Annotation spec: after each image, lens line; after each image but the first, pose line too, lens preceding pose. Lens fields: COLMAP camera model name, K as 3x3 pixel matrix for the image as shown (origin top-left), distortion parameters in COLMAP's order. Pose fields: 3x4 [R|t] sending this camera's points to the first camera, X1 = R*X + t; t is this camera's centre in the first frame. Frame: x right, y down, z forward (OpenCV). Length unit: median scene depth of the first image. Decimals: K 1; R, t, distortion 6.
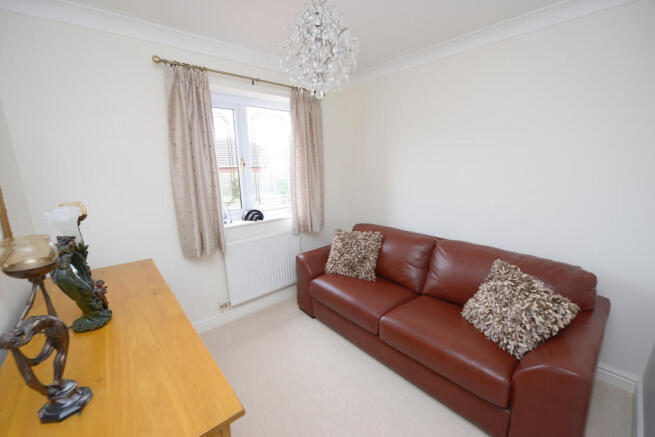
lens RADIAL K [[261.6, 0, 323.2], [0, 261.6, 225.8], [0, 0, 1]] dist [-0.022371, 0.000189]
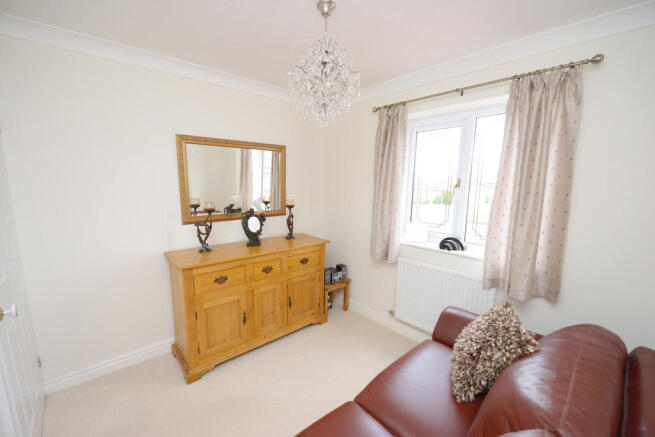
lens RADIAL K [[261.6, 0, 323.2], [0, 261.6, 225.8], [0, 0, 1]] dist [-0.022371, 0.000189]
pose [[-0.003535, 0.186744, -0.982402, 0.621013], [-0.239979, 0.953542, 0.182122, -0.167888], [0.970772, 0.236400, 0.041444, 0.587580]]
